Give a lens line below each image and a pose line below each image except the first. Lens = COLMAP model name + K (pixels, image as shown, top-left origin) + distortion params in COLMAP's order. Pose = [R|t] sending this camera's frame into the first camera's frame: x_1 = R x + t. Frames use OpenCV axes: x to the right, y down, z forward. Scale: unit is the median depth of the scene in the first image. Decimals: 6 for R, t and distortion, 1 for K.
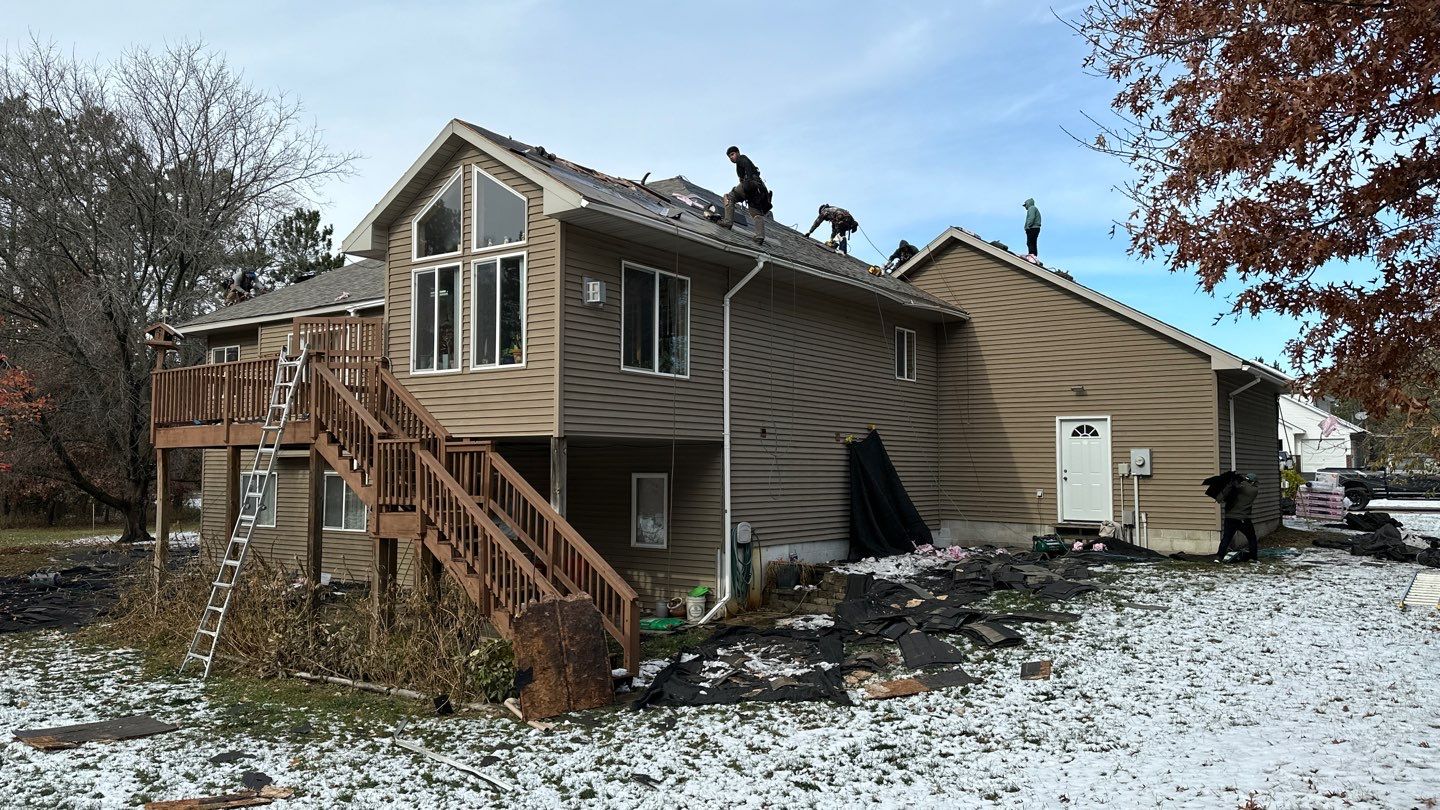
lens RADIAL K [[1049.7, 0, 720.0], [0, 1049.7, 405.0], [0, 0, 1]] dist [0.073895, -0.001906]
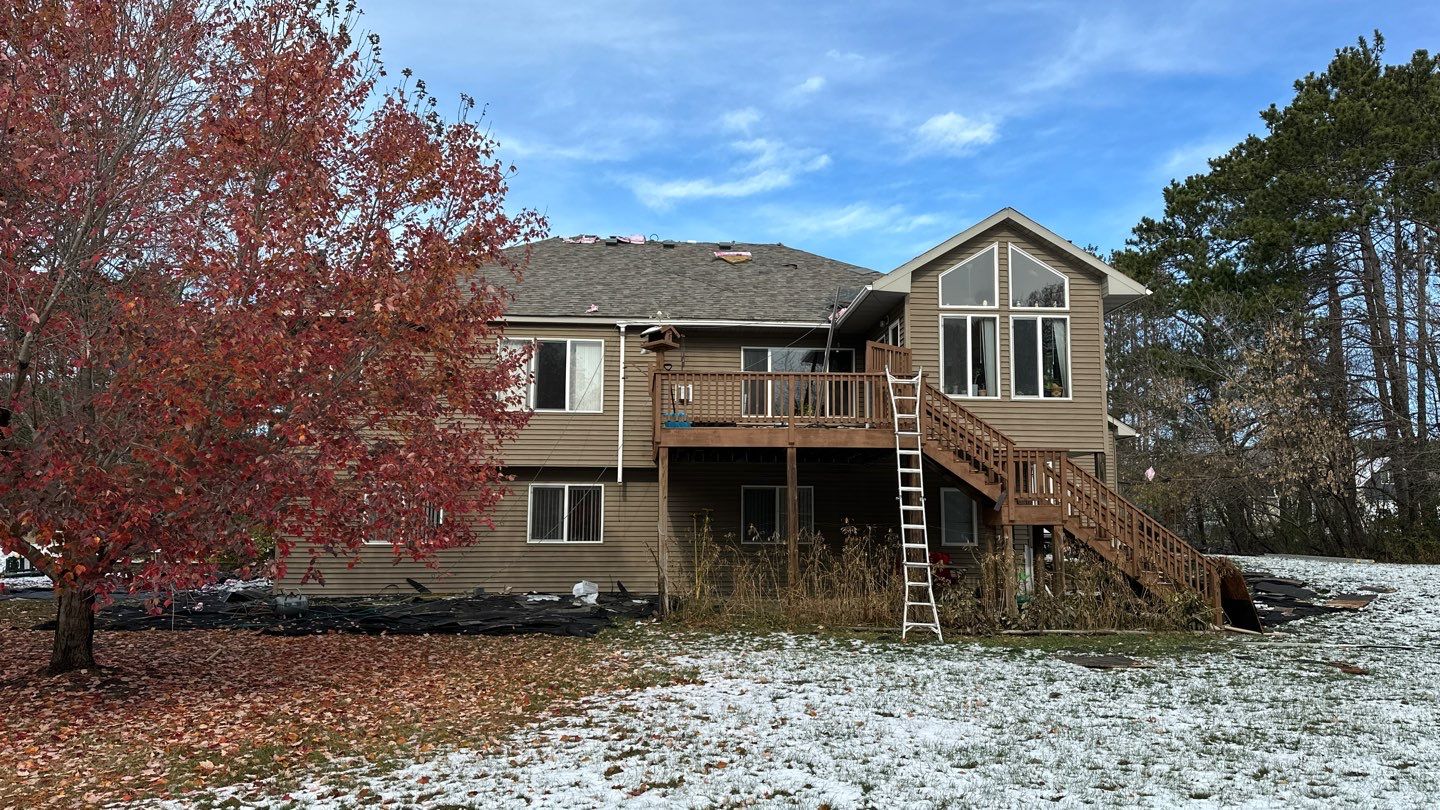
lens RADIAL K [[1097.6, 0, 720.8], [0, 1097.6, 423.5], [0, 0, 1]] dist [0.046061, -0.001066]
pose [[0.780228, 0.073303, 0.621185, -1.357558], [-0.045069, 0.997116, -0.061057, 0.096139], [-0.623870, 0.019642, 0.781281, 0.163910]]
